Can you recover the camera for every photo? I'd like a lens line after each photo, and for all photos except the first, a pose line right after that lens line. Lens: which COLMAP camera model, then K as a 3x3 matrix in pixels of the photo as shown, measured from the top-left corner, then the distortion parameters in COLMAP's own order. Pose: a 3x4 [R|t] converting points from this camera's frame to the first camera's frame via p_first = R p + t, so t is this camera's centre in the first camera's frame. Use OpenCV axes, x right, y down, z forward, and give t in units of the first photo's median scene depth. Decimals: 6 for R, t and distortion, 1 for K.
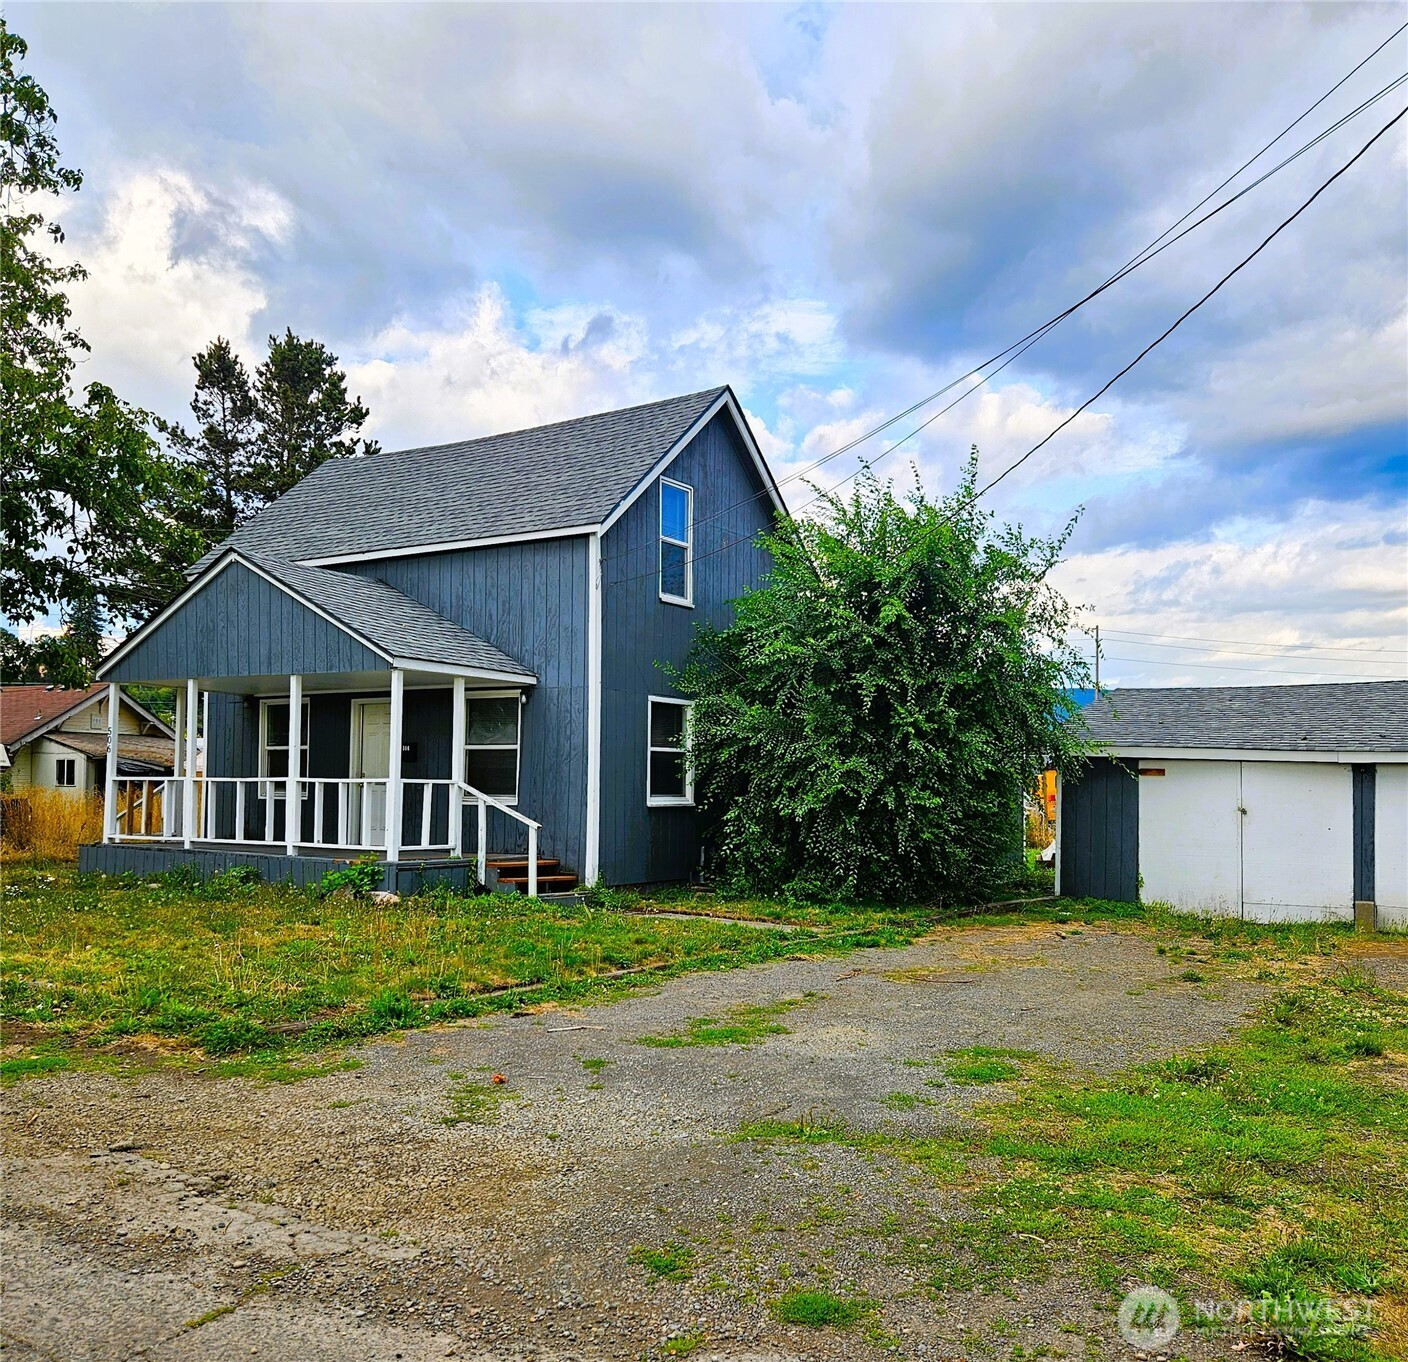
lens RADIAL K [[1324.7, 0, 704.0], [0, 1324.7, 749.7], [0, 0, 1]] dist [0.074048, -0.000962]
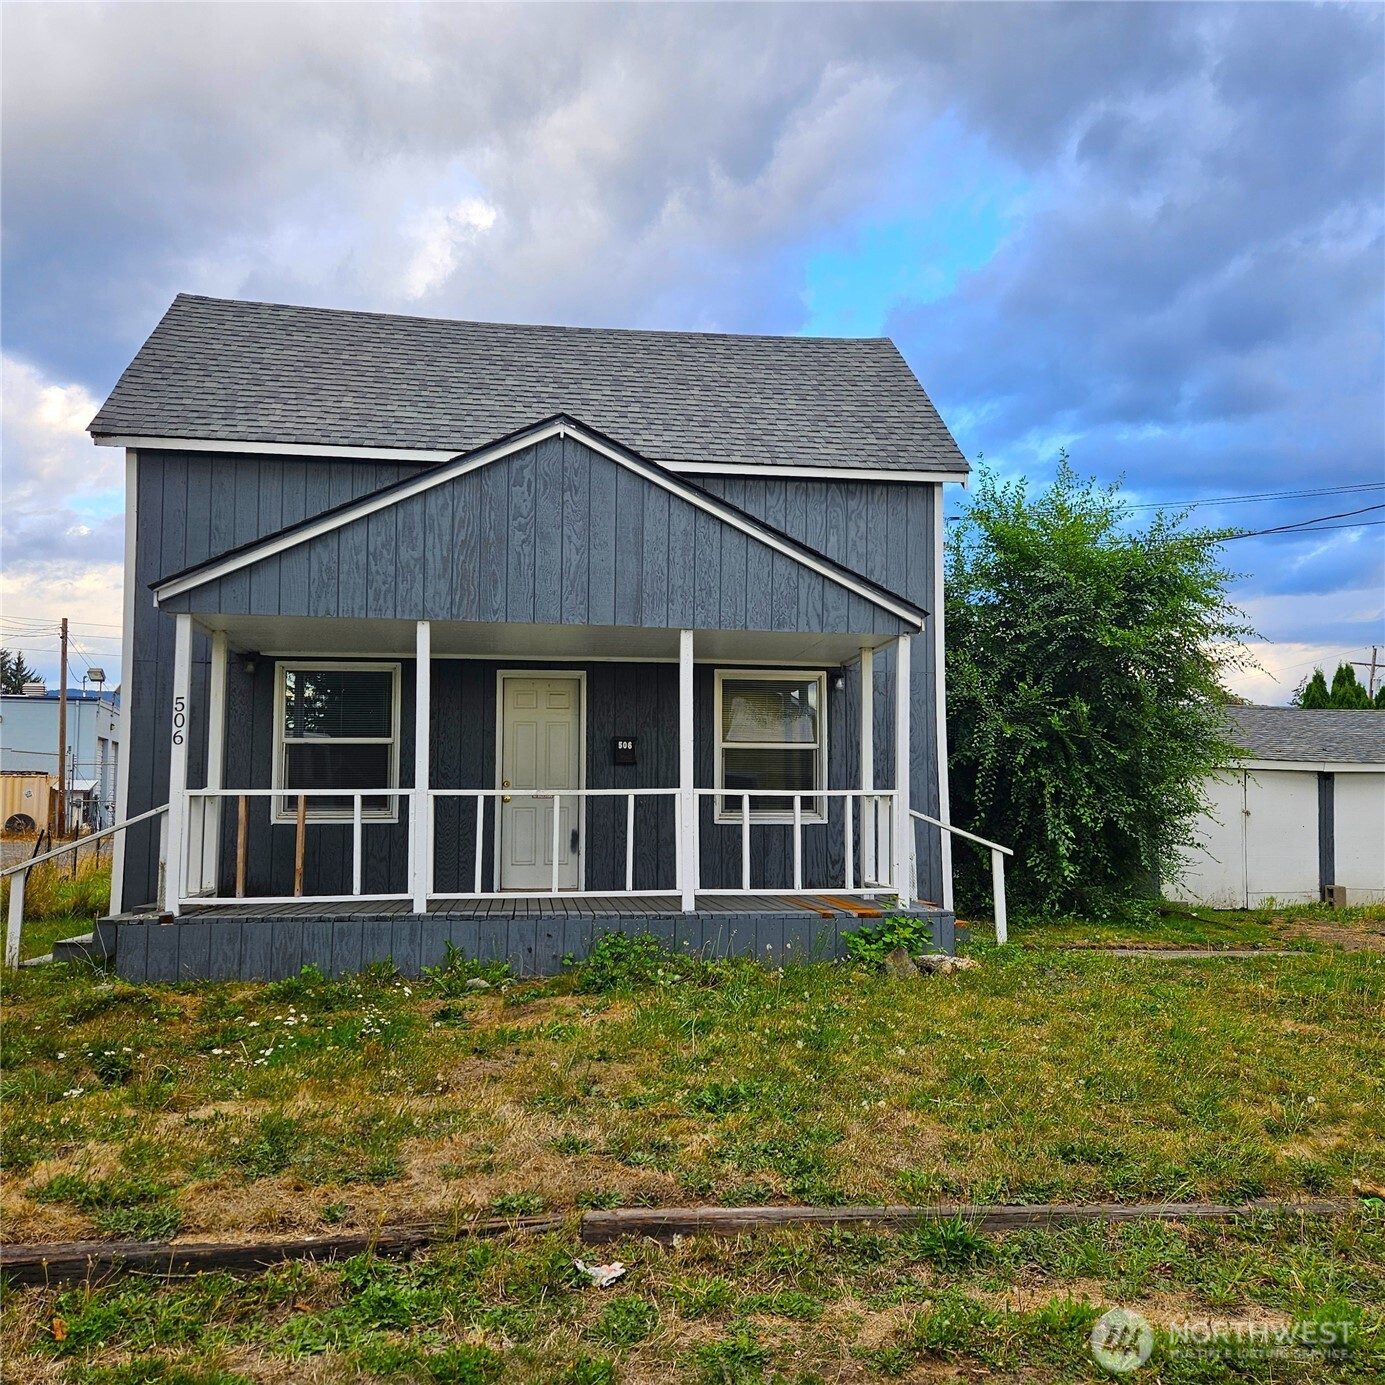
lens RADIAL K [[1207.9, 0, 690.2], [0, 1207.9, 715.2], [0, 0, 1]] dist [0.064443, -0.007247]
pose [[0.742916, 0.033250, 0.668558, -0.666962], [-0.011944, 0.999265, -0.036424, 0.006232], [-0.669278, 0.019075, 0.742767, 0.541887]]
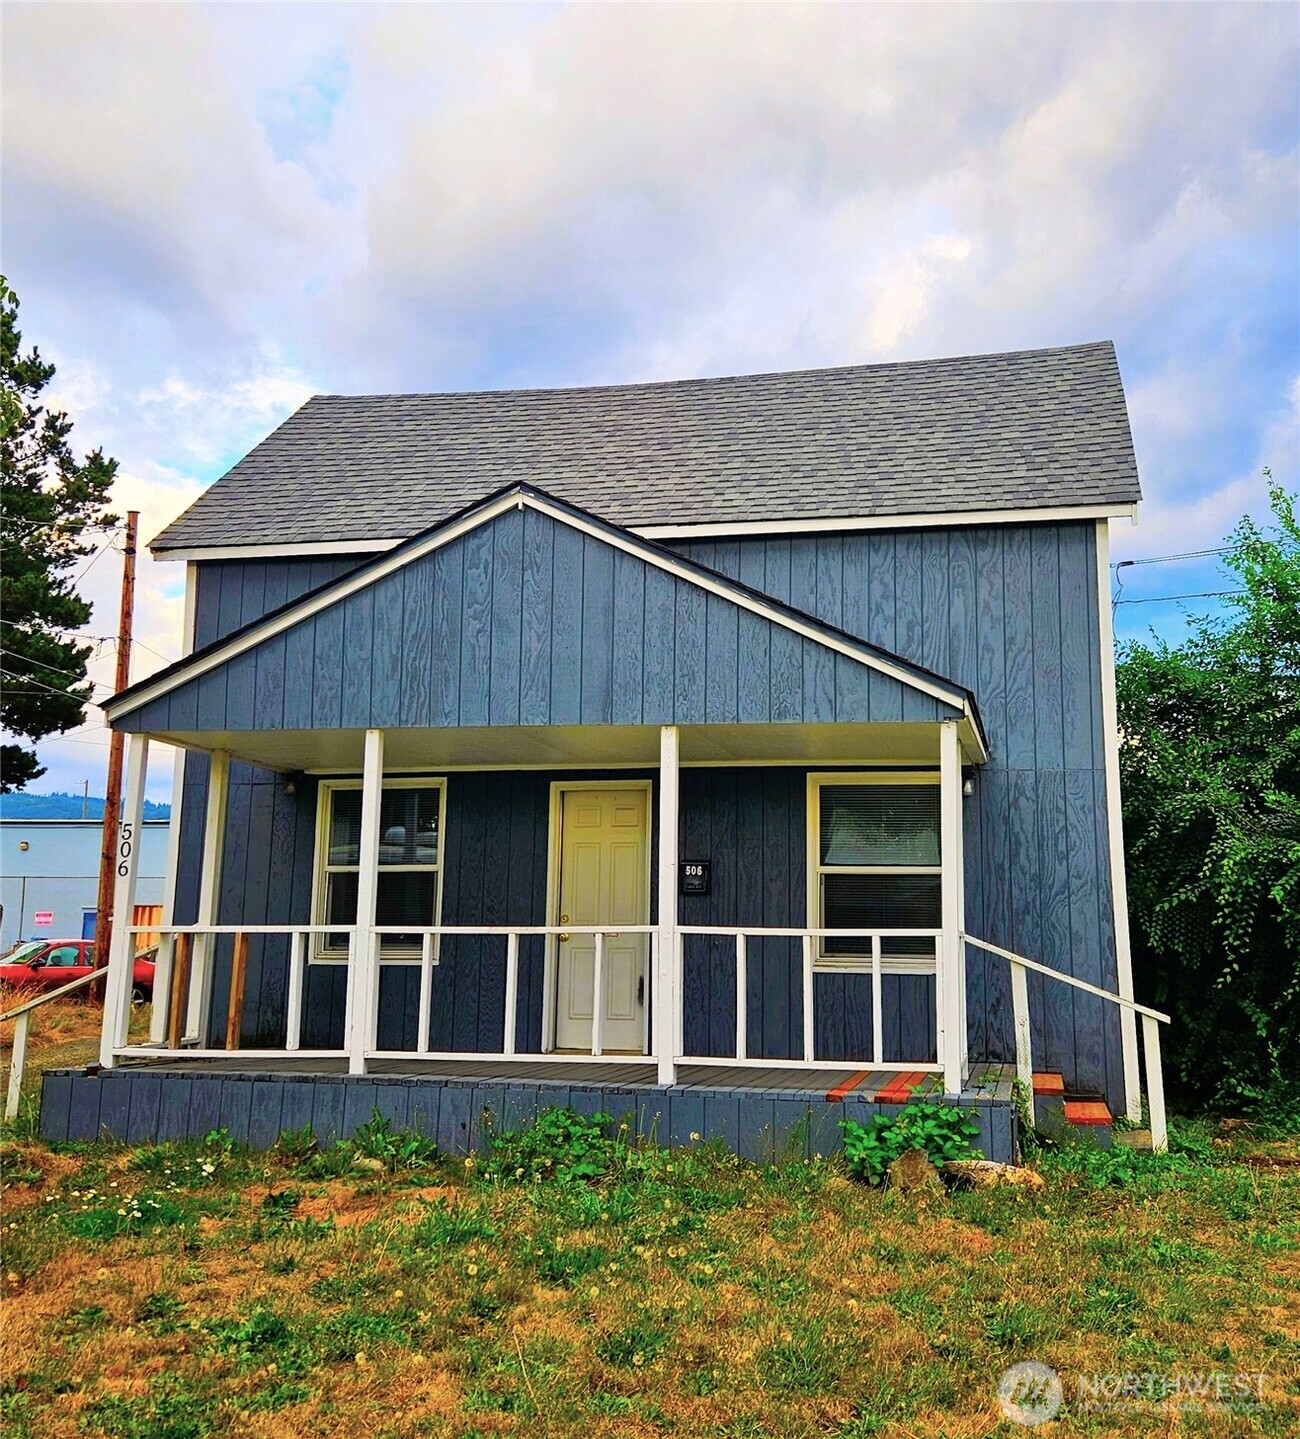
lens RADIAL K [[1453.8, 0, 709.7], [0, 1453.8, 669.2], [0, 0, 1]] dist [0.087615, -0.109090]
pose [[0.925071, 0.061990, 0.374701, -0.486721], [-0.007314, 0.989314, -0.145614, 0.004509], [-0.379724, 0.131963, 0.915640, 0.449085]]
